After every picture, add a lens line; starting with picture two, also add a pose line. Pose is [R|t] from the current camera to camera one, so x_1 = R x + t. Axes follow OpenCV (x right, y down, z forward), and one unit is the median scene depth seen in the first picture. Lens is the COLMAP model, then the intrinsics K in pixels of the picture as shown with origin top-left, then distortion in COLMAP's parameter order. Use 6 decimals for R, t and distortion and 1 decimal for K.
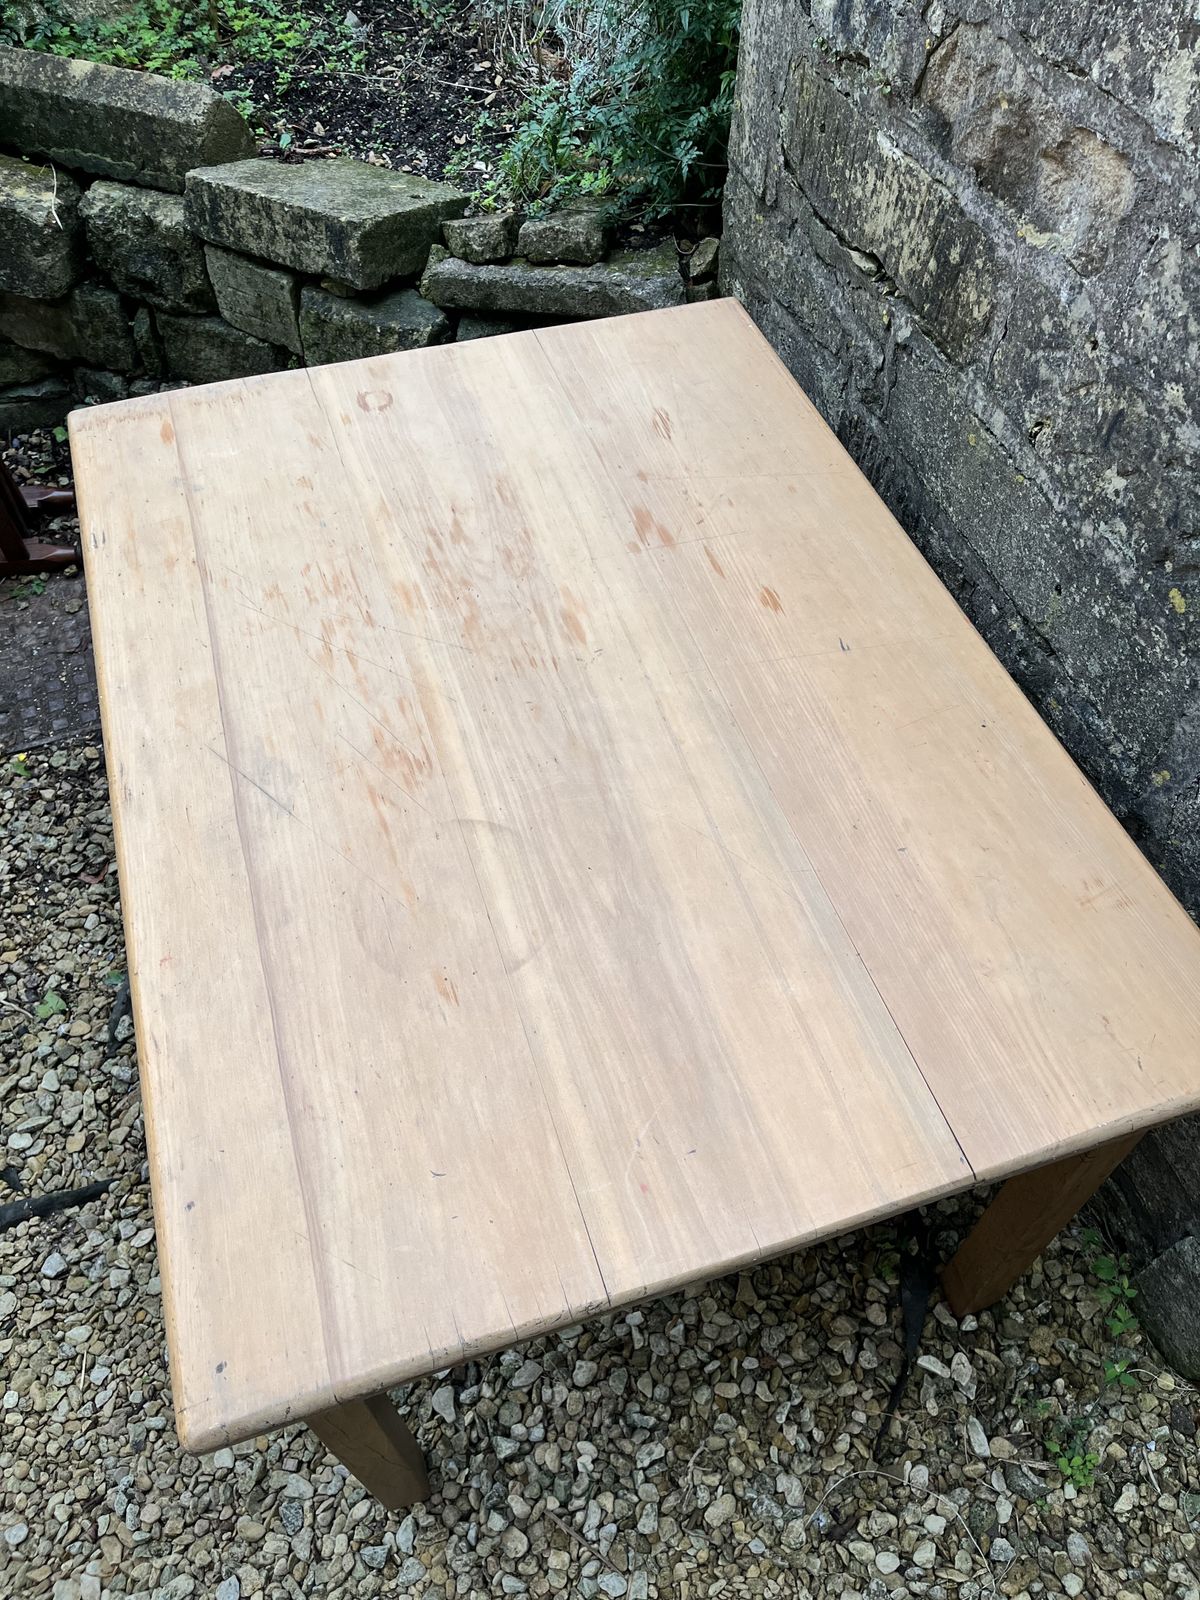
lens RADIAL K [[1216.5, 0, 604.8], [0, 1216.5, 810.1], [0, 0, 1]] dist [0.064224, -0.103099]
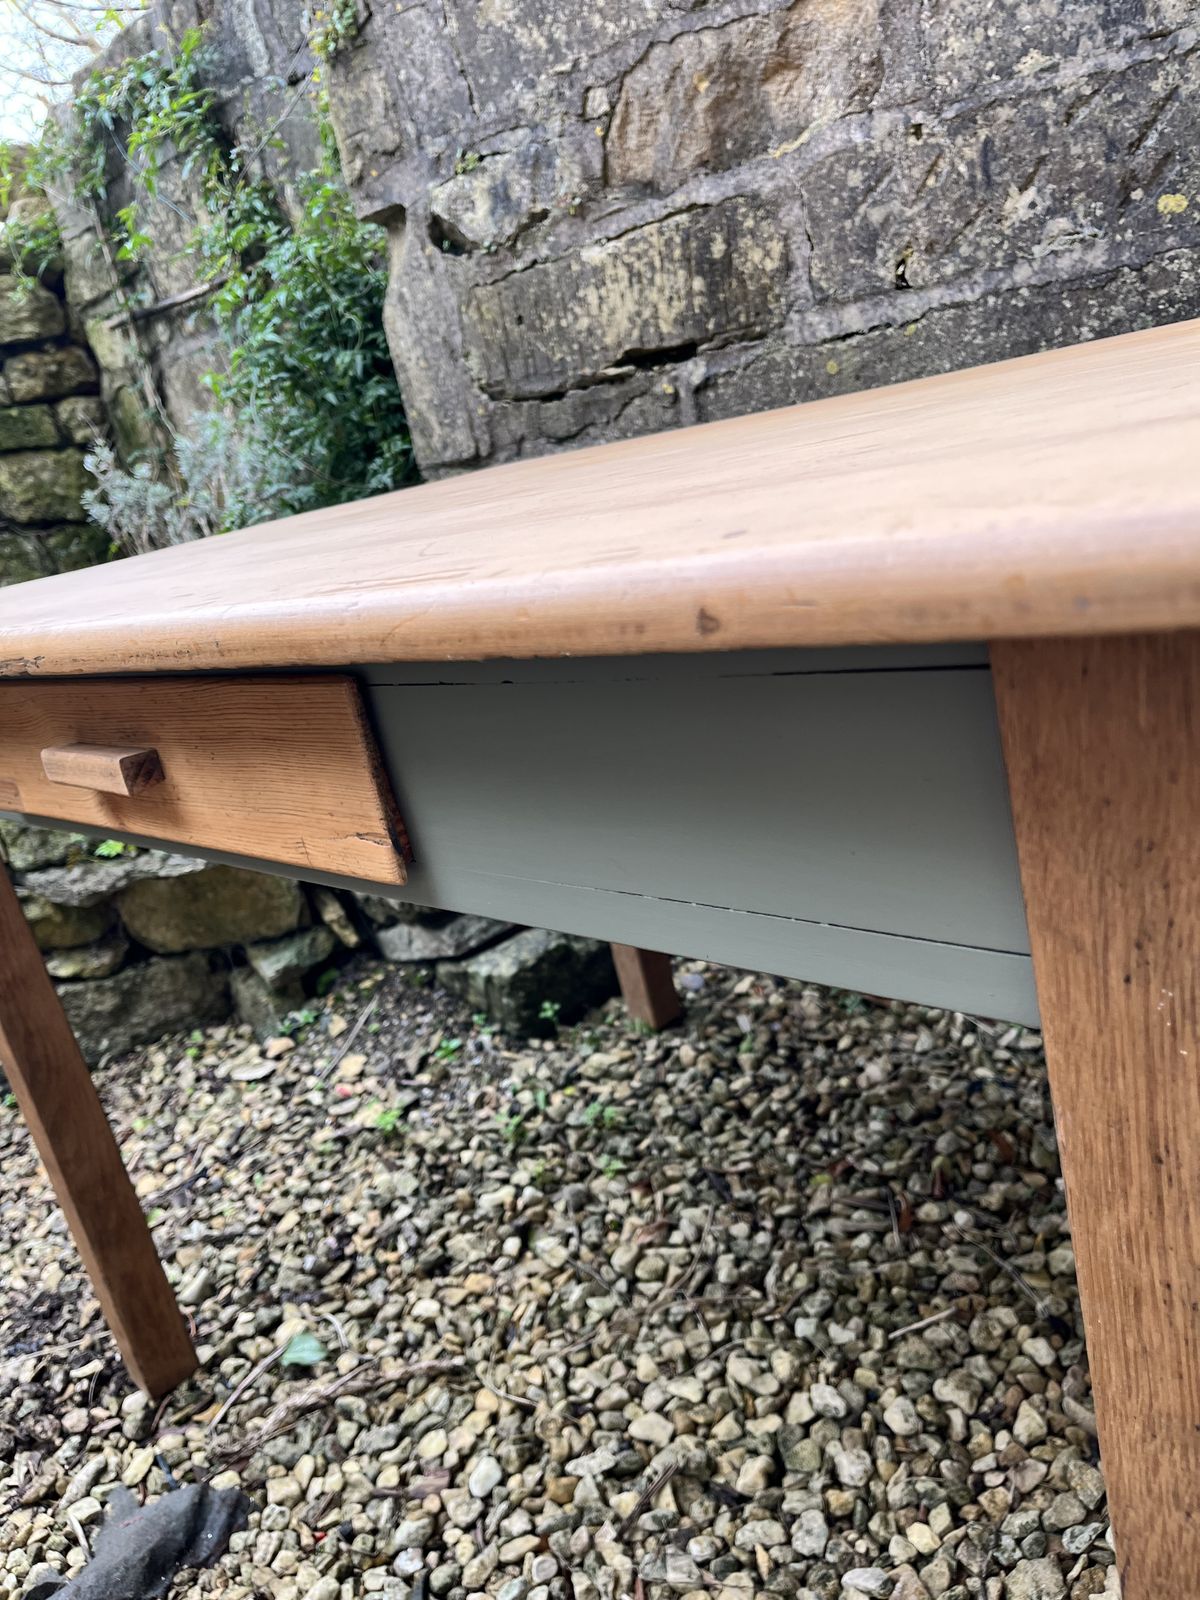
lens RADIAL K [[1216.5, 0, 586.1], [0, 1216.5, 797.3], [0, 0, 1]] dist [0.064224, -0.103099]
pose [[0.867786, -0.326067, 0.375005, -0.318414], [0.488505, 0.698172, -0.523372, 0.321430], [-0.091163, 0.637367, 0.765149, 0.500693]]
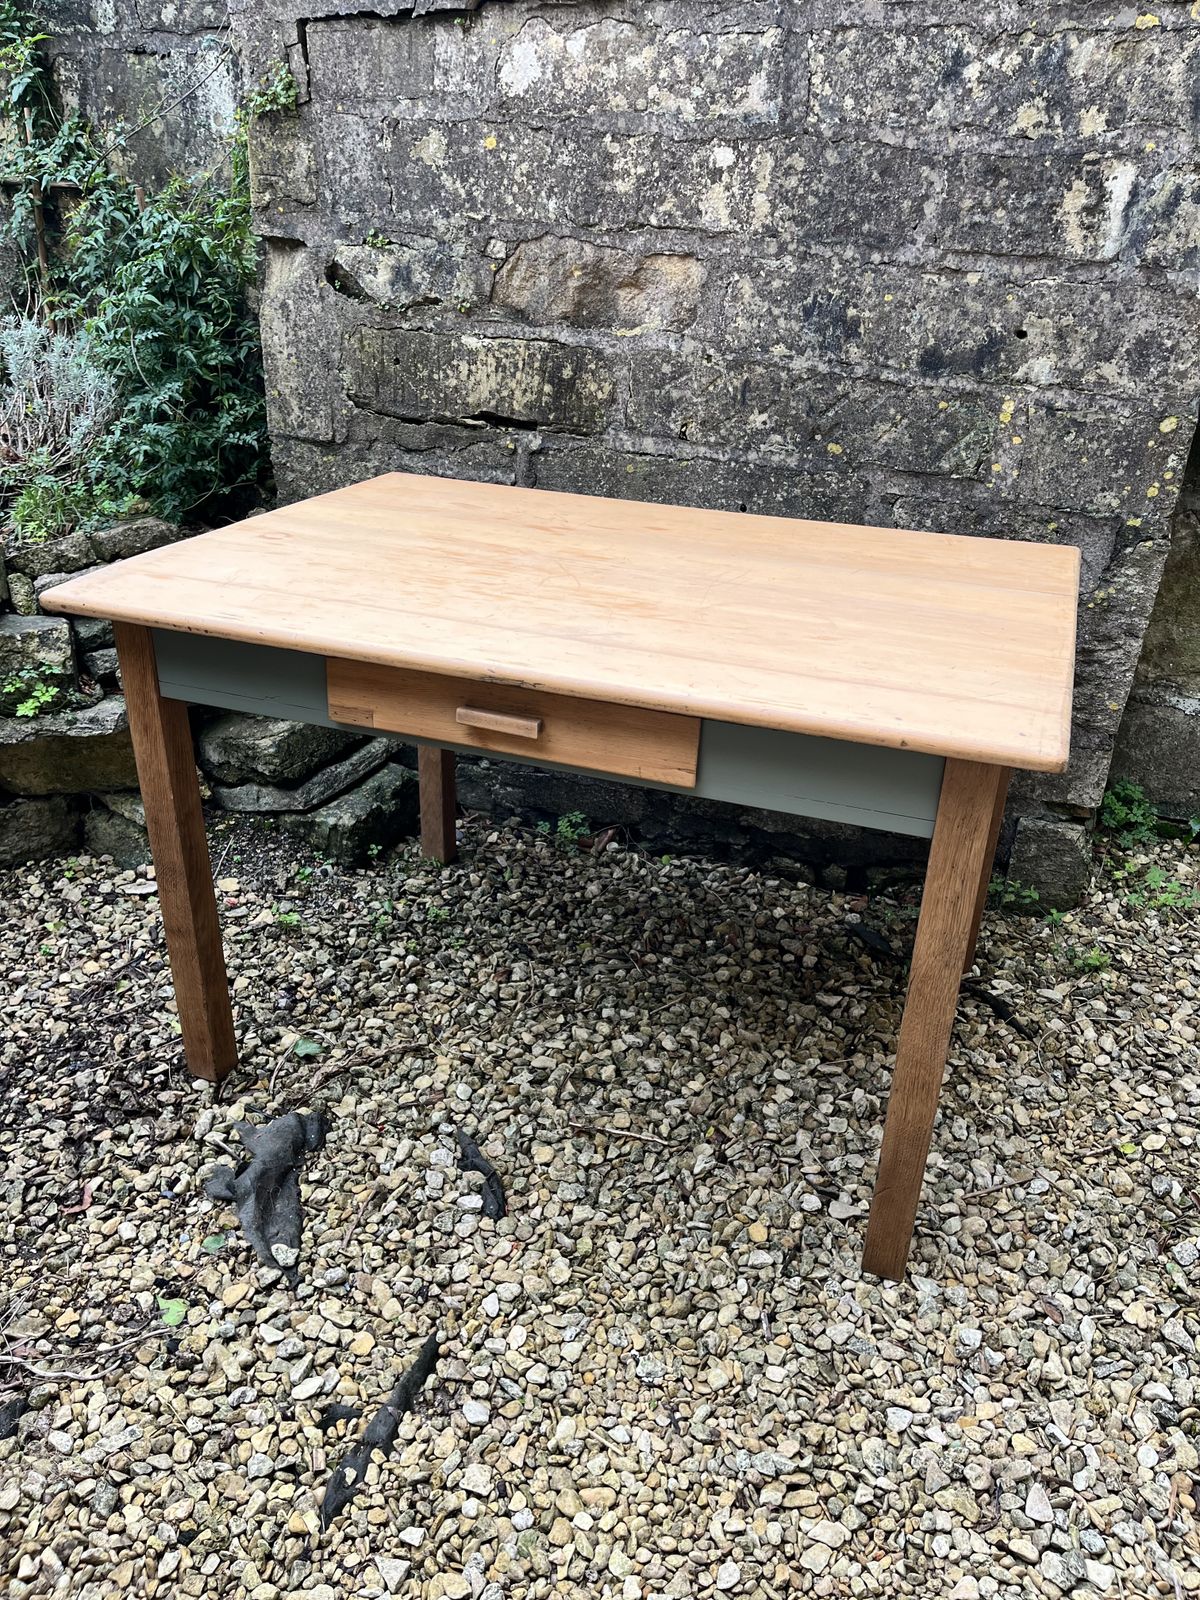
lens RADIAL K [[1216.5, 0, 608.6], [0, 1216.5, 810.8], [0, 0, 1]] dist [0.064224, -0.103099]
pose [[0.616204, -0.331846, 0.714263, -0.956011], [0.604107, 0.781020, -0.158310, 0.262364], [-0.505319, 0.529043, 0.681738, 0.181625]]
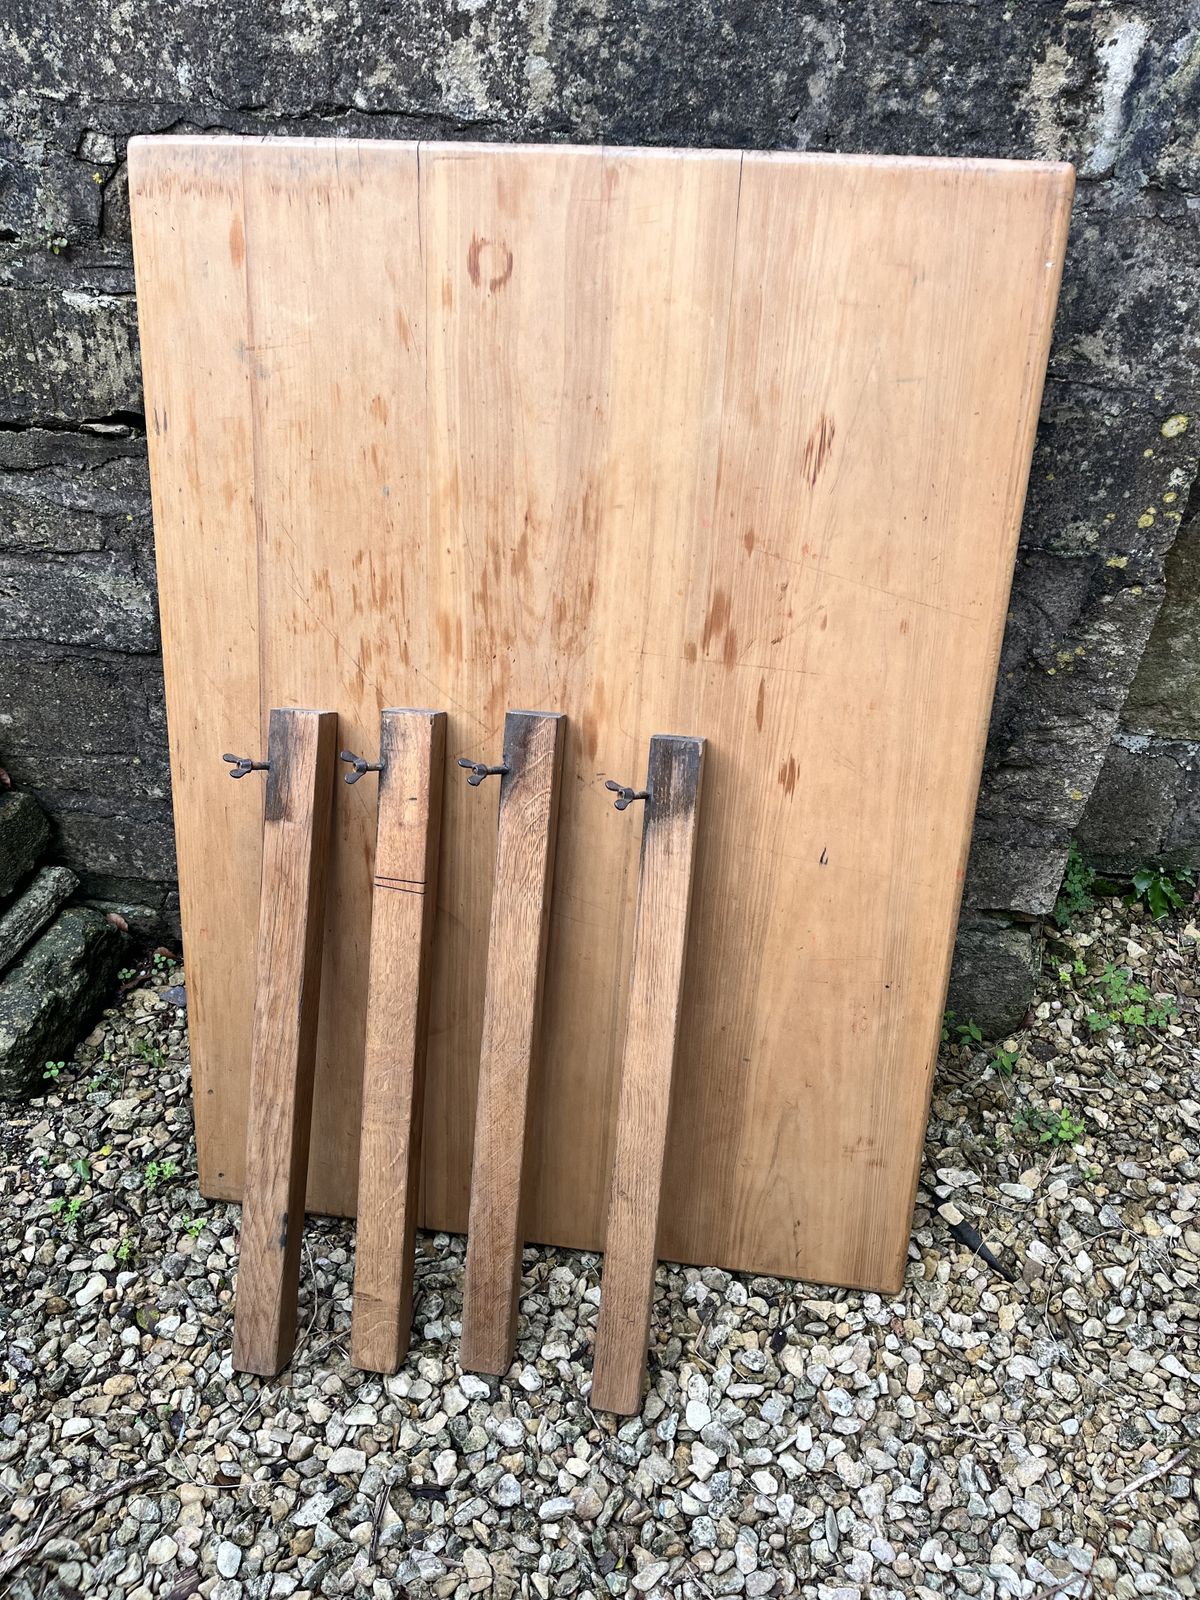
lens RADIAL K [[1216.5, 0, 606.1], [0, 1216.5, 803.4], [0, 0, 1]] dist [0.064224, -0.103099]
pose [[0.441474, -0.496090, 0.747660, -0.487596], [0.690359, 0.720059, 0.070137, -0.054349], [-0.573153, 0.485190, 0.660368, 0.338630]]
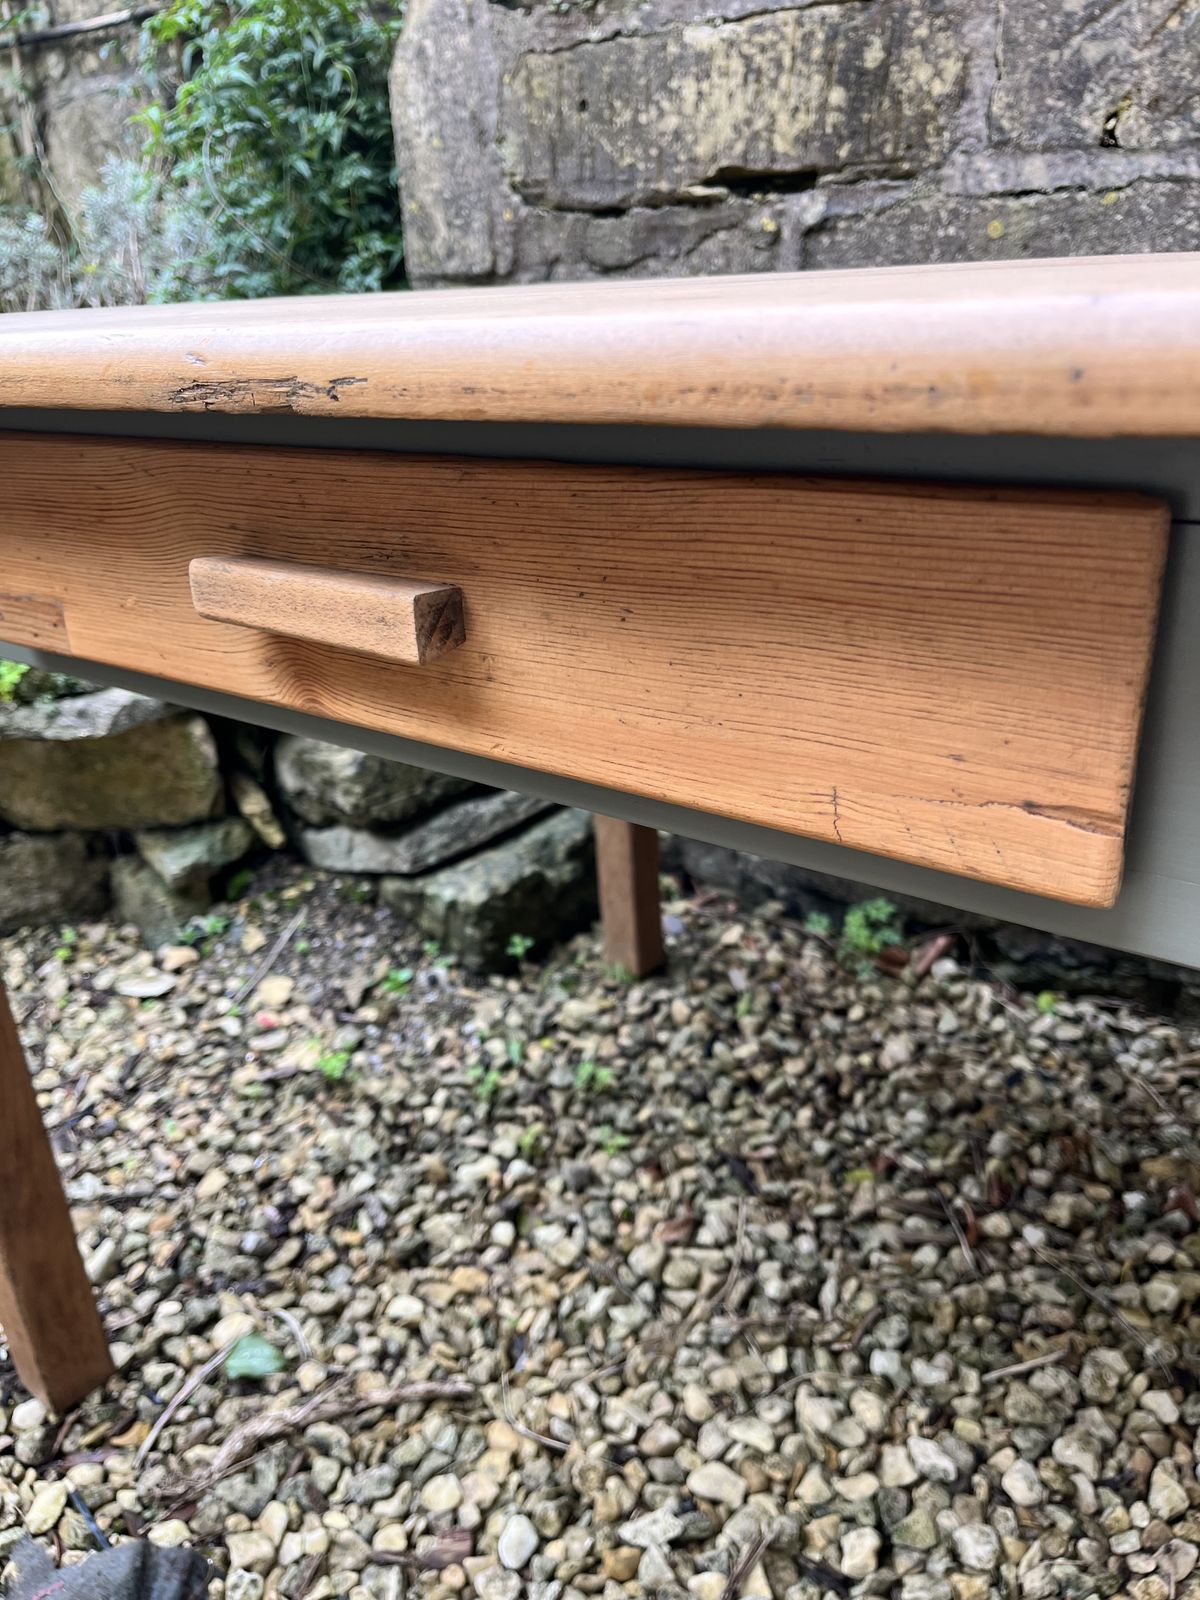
lens RADIAL K [[1216.5, 0, 607.6], [0, 1216.5, 817.2], [0, 0, 1]] dist [0.064224, -0.103099]
pose [[0.822675, -0.271936, 0.499256, -0.389470], [0.483739, 0.796183, -0.363440, 0.157289], [-0.298667, 0.540502, 0.786546, 0.650636]]
